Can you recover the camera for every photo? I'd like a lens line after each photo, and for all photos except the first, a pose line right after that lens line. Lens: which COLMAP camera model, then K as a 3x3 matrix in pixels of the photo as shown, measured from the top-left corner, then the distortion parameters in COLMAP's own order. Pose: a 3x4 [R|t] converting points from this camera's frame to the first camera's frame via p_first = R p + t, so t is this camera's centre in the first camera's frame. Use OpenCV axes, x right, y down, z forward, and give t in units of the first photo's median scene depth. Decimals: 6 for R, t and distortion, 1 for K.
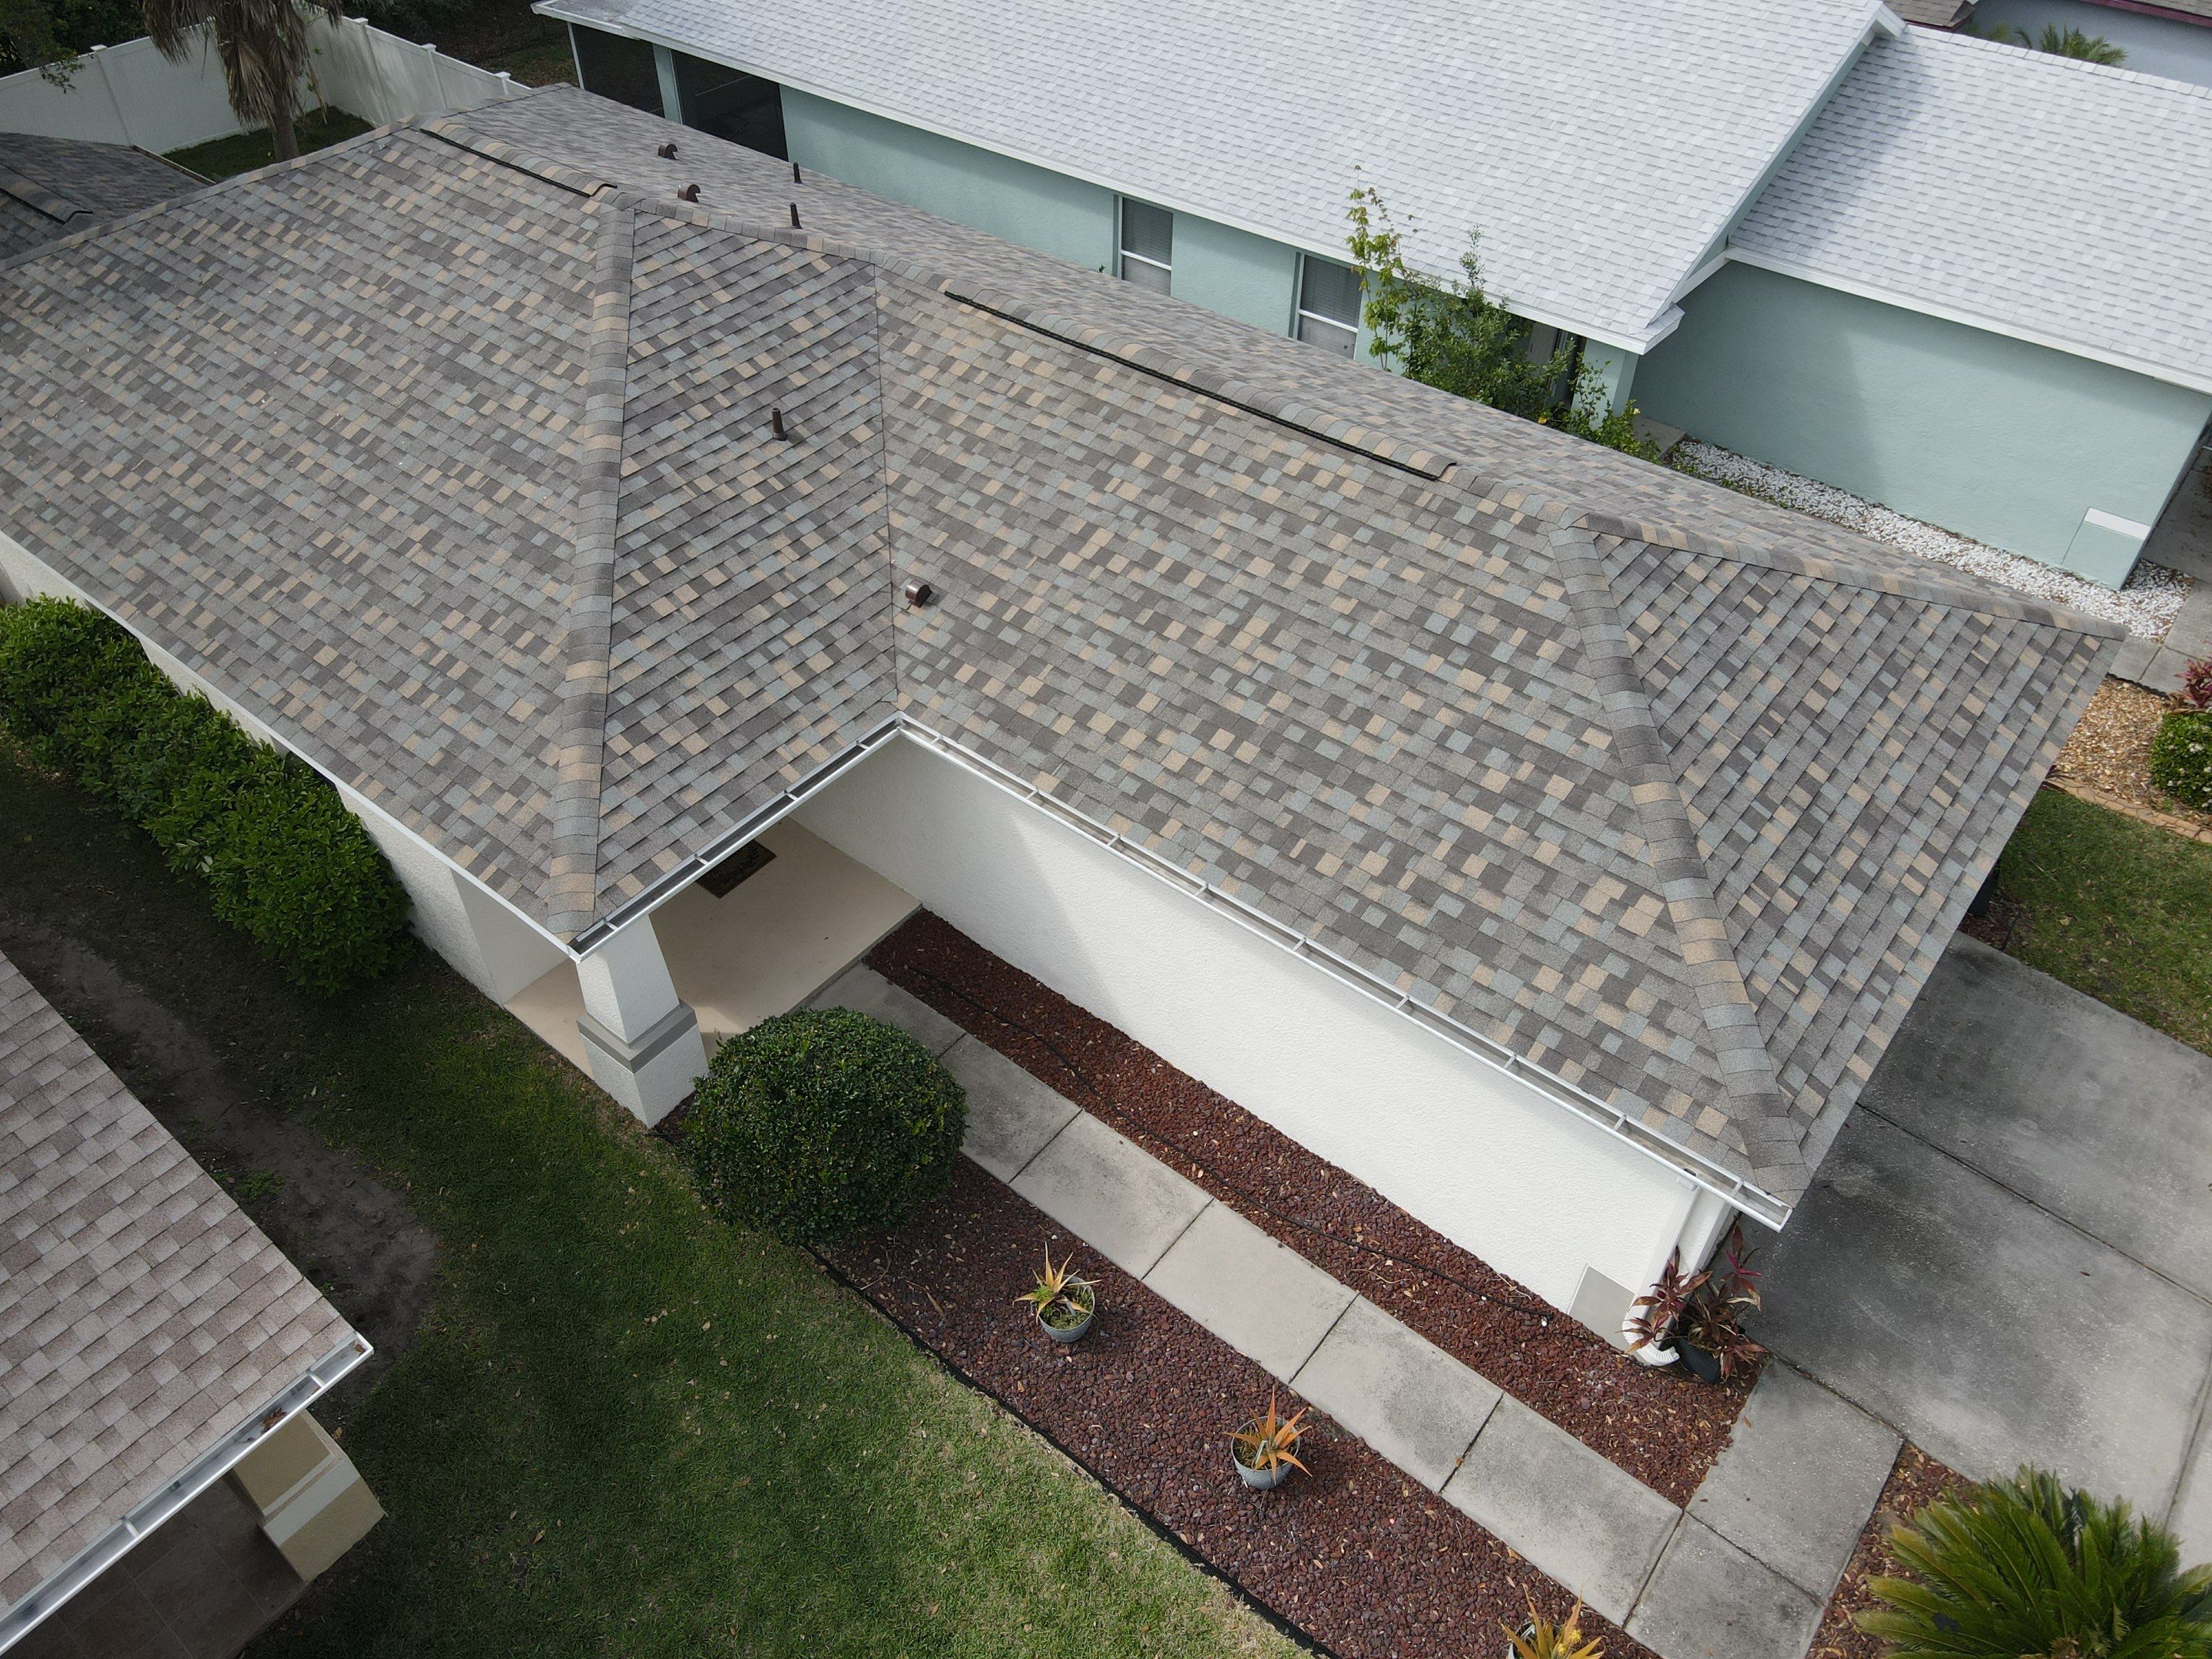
lens RADIAL K [[1637.7, 0, 1099.4], [0, 1637.7, 824.2], [0, 0, 1]] dist [-0.007214, 0.019830]
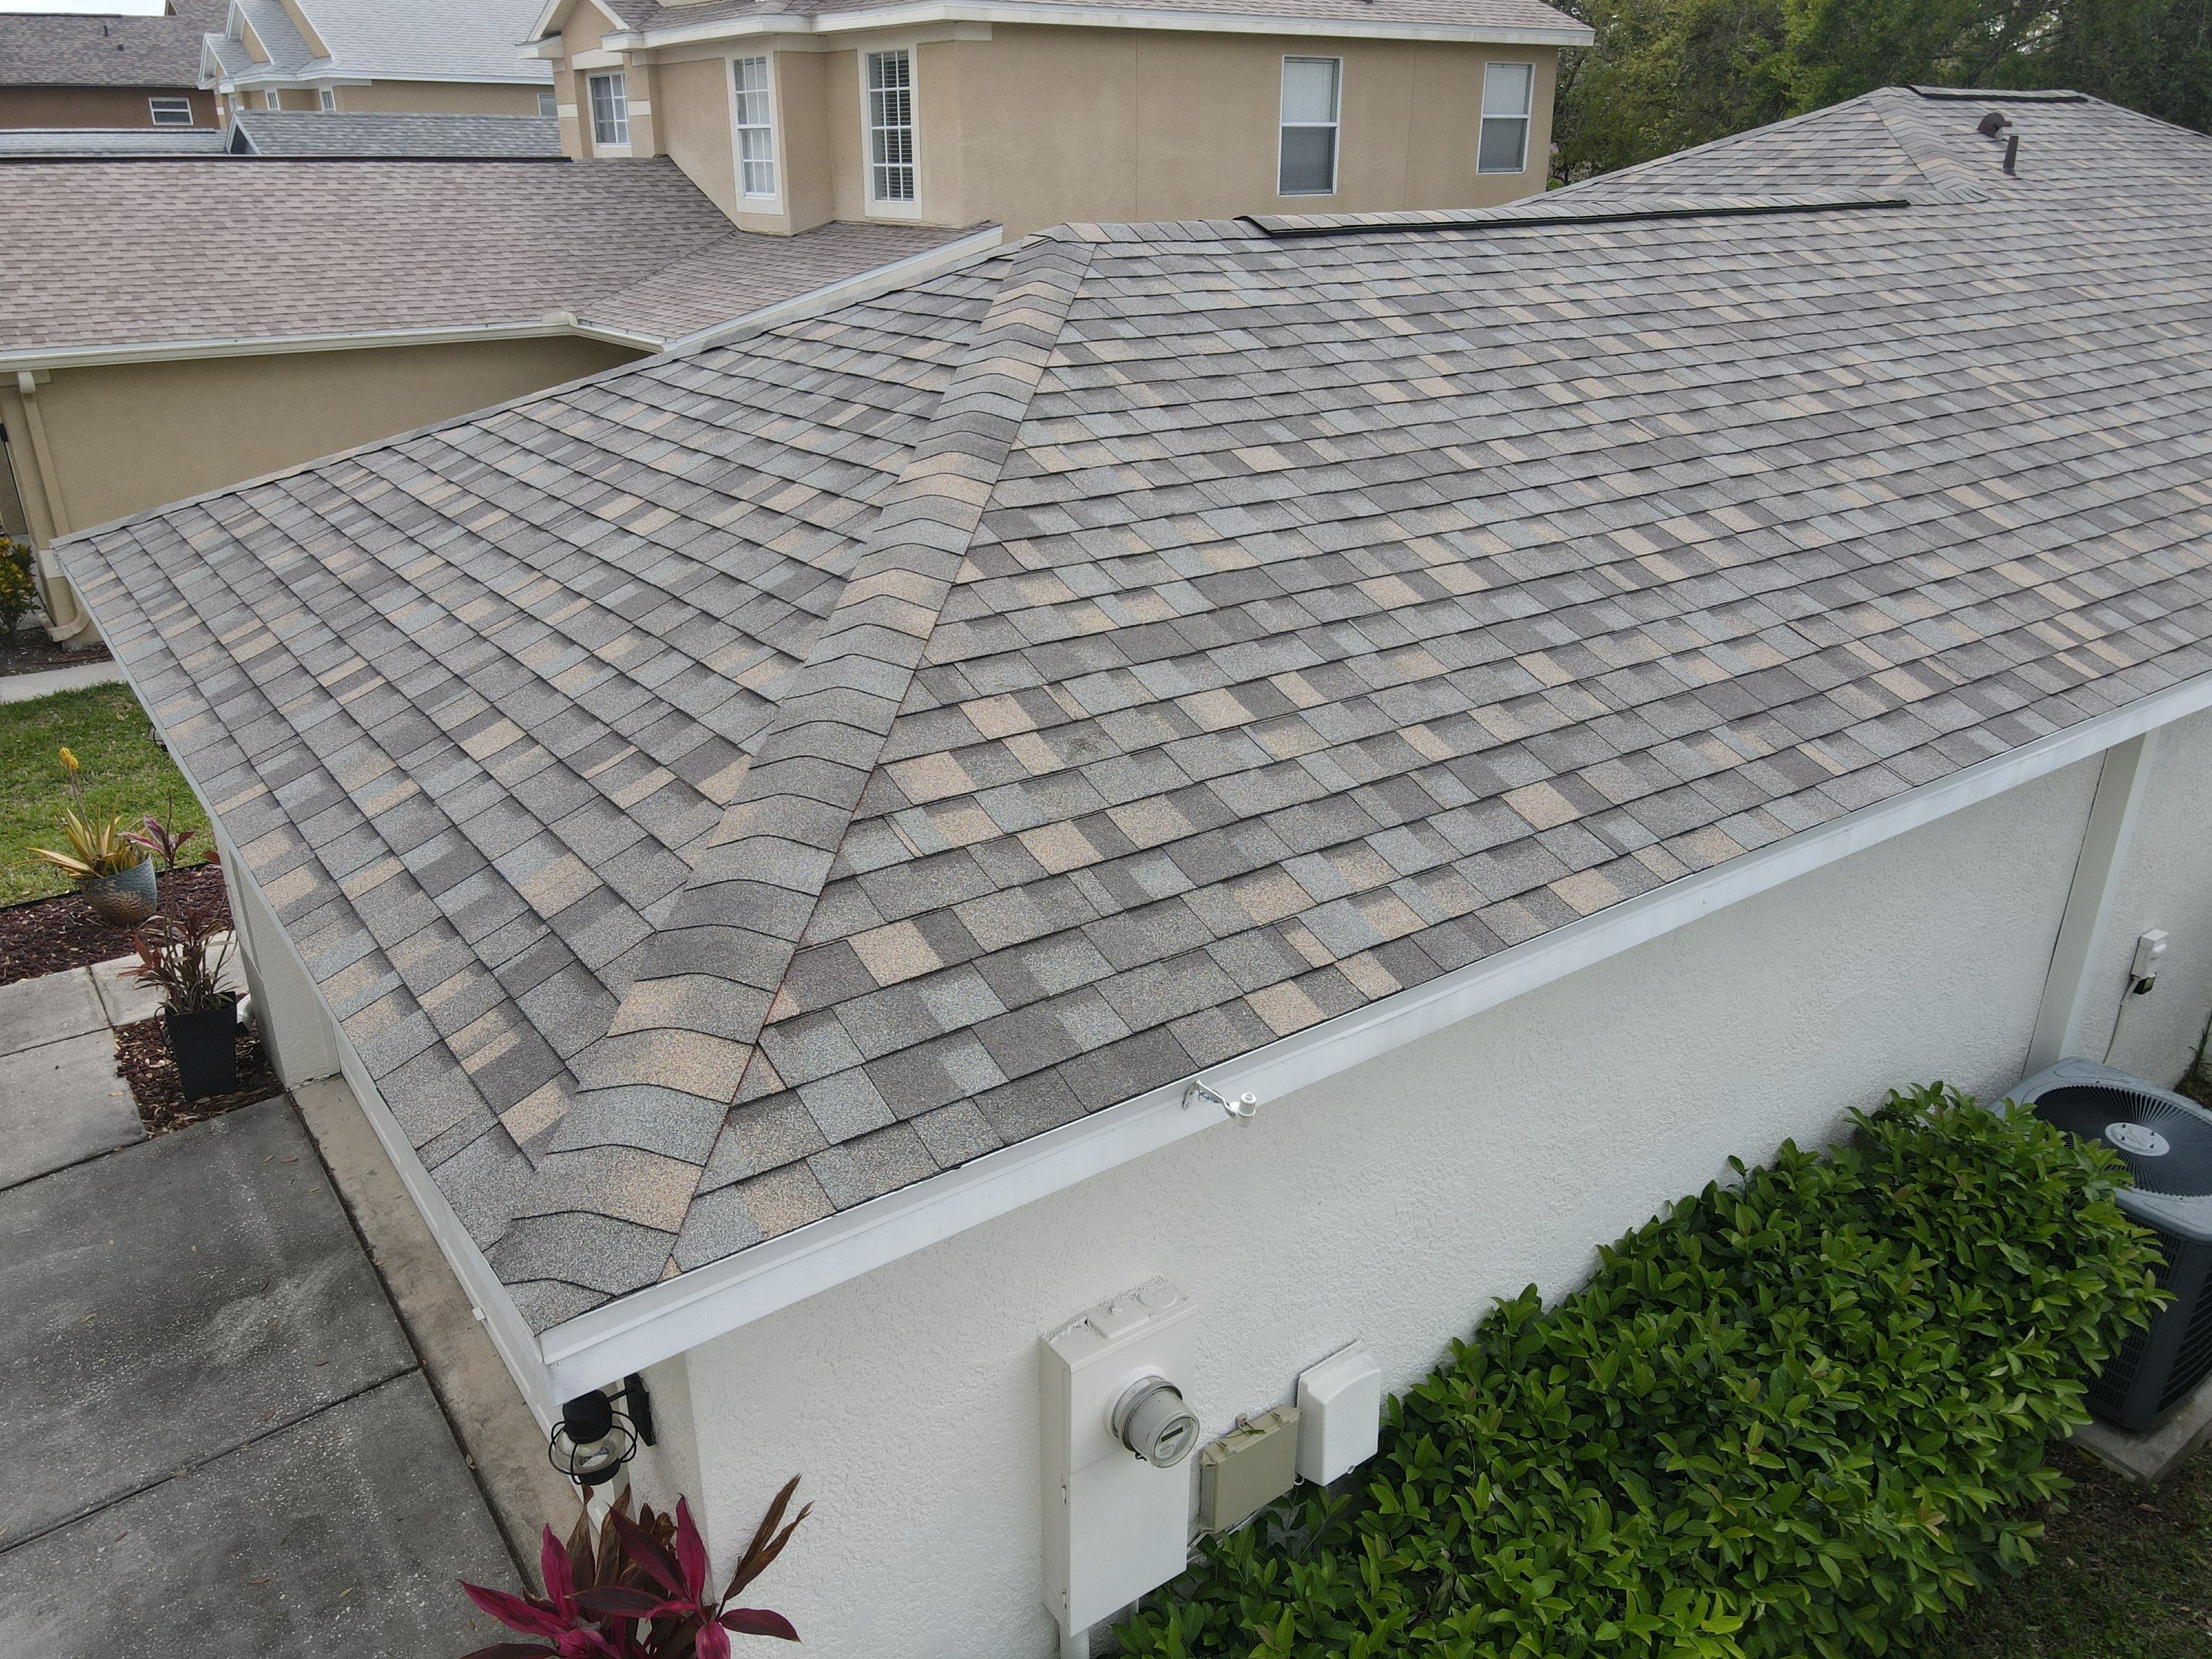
lens RADIAL K [[1637.7, 0, 1061.7], [0, 1637.7, 830.9], [0, 0, 1]] dist [-0.007214, 0.019830]
pose [[-0.276926, 0.368521, -0.887414, 0.822837], [-0.654821, 0.603505, 0.454963, -0.308789], [0.703222, 0.707089, 0.074189, 1.062723]]
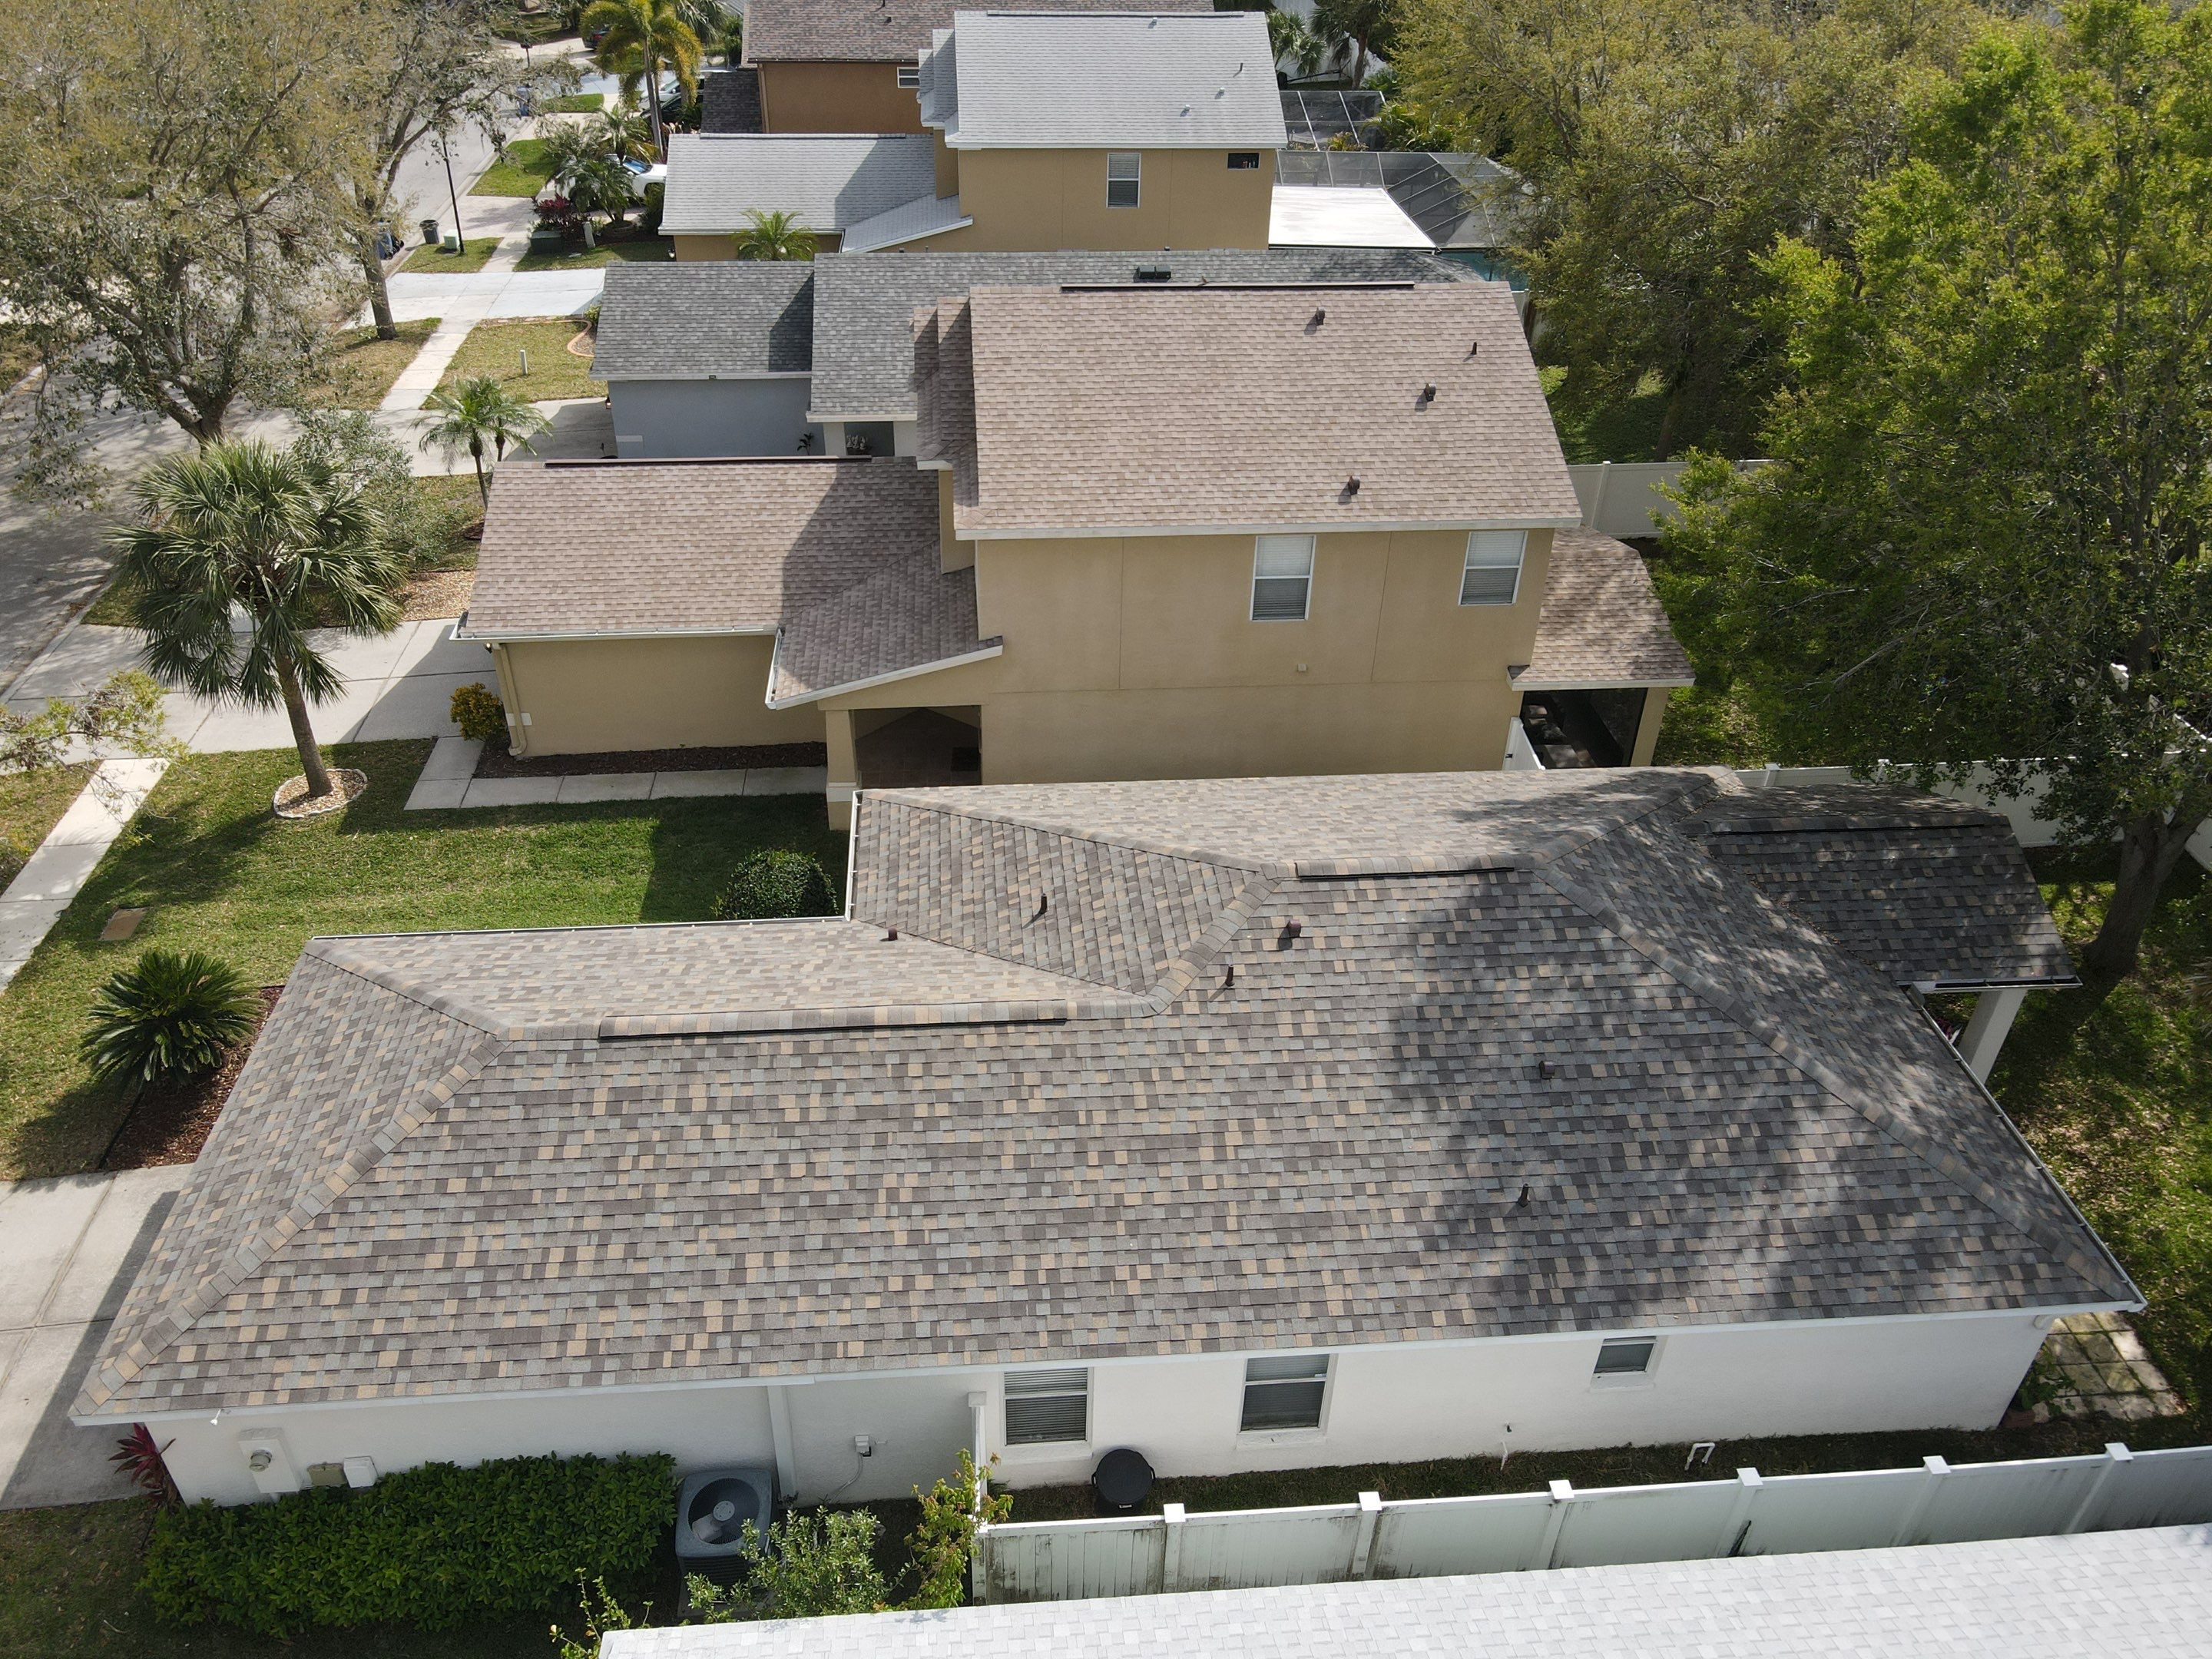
lens RADIAL K [[1637.7, 0, 1081.2], [0, 1637.7, 838.5], [0, 0, 1]] dist [-0.007214, 0.019830]
pose [[-0.728555, 0.382505, -0.568242, 0.652866], [-0.481696, 0.303707, 0.822029, -1.664543], [0.487008, 0.872612, -0.037016, 1.114802]]
